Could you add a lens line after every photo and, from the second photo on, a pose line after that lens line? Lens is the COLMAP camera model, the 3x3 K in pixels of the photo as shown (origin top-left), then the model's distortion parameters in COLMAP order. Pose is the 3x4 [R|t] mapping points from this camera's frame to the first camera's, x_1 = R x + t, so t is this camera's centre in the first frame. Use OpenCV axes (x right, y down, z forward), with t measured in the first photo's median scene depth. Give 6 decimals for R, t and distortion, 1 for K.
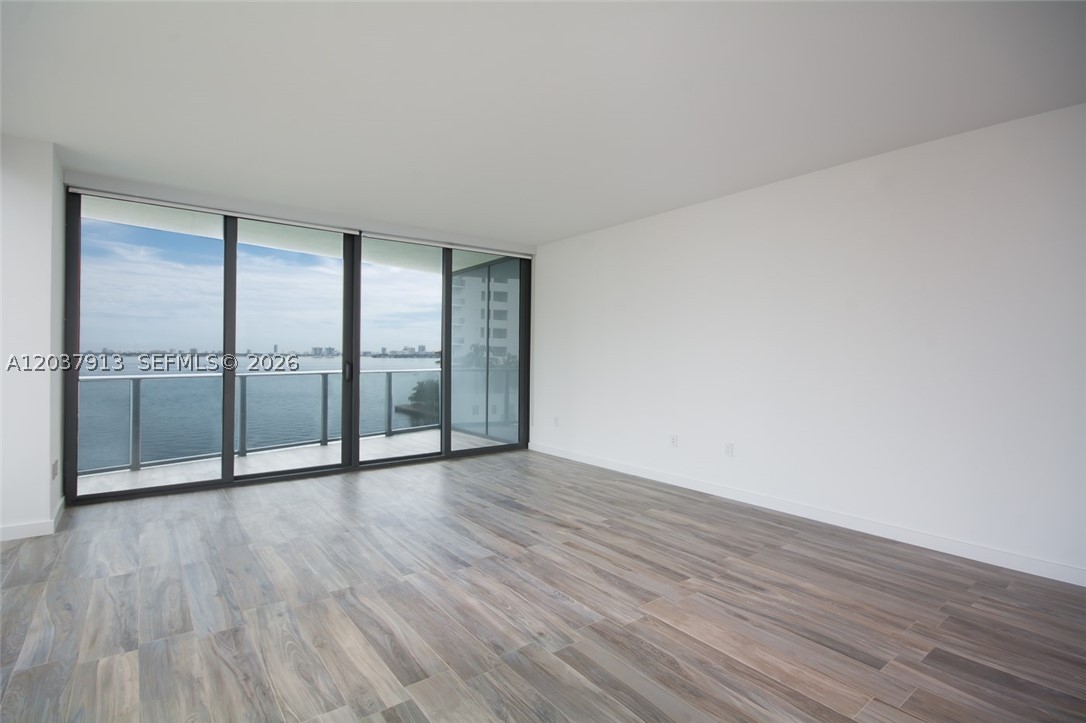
lens RADIAL K [[521.6, 0, 536.5], [0, 521.6, 356.9], [0, 0, 1]] dist [-0.002845, 0.000295]
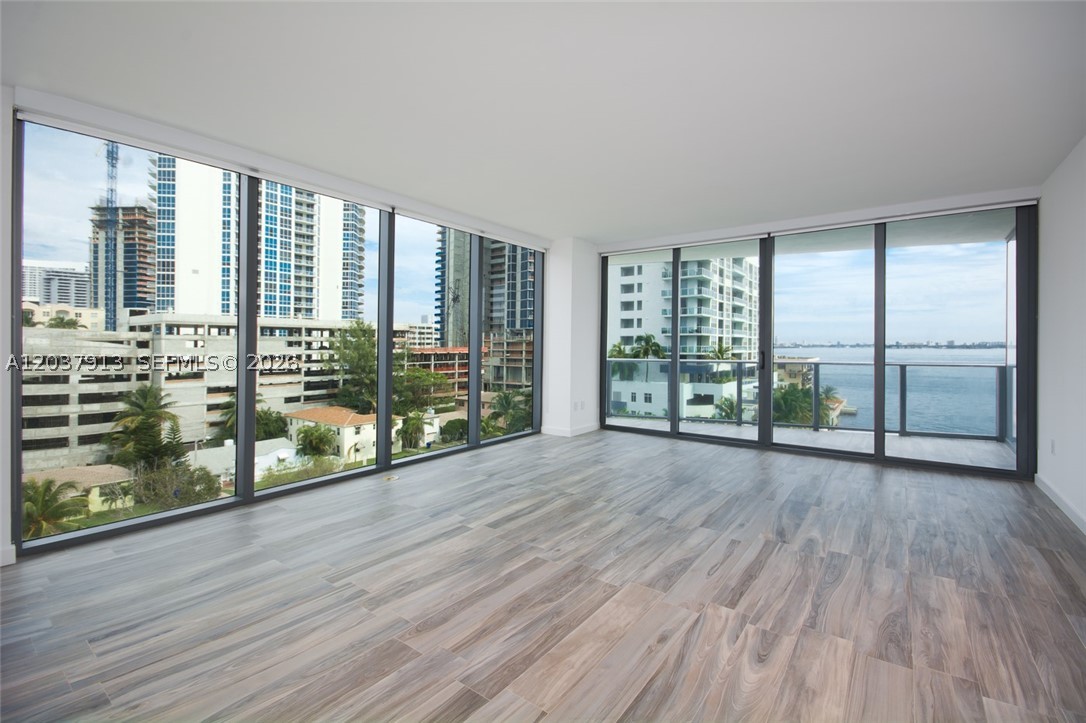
lens RADIAL K [[482.8, 0, 546.0], [0, 482.8, 353.3], [0, 0, 1]] dist [0.001085, -0.000626]
pose [[0.270883, 0.014477, -0.962503, 0.961884], [0.001225, 0.999881, 0.015384, -0.005159], [0.962611, -0.005346, 0.270833, 0.495468]]
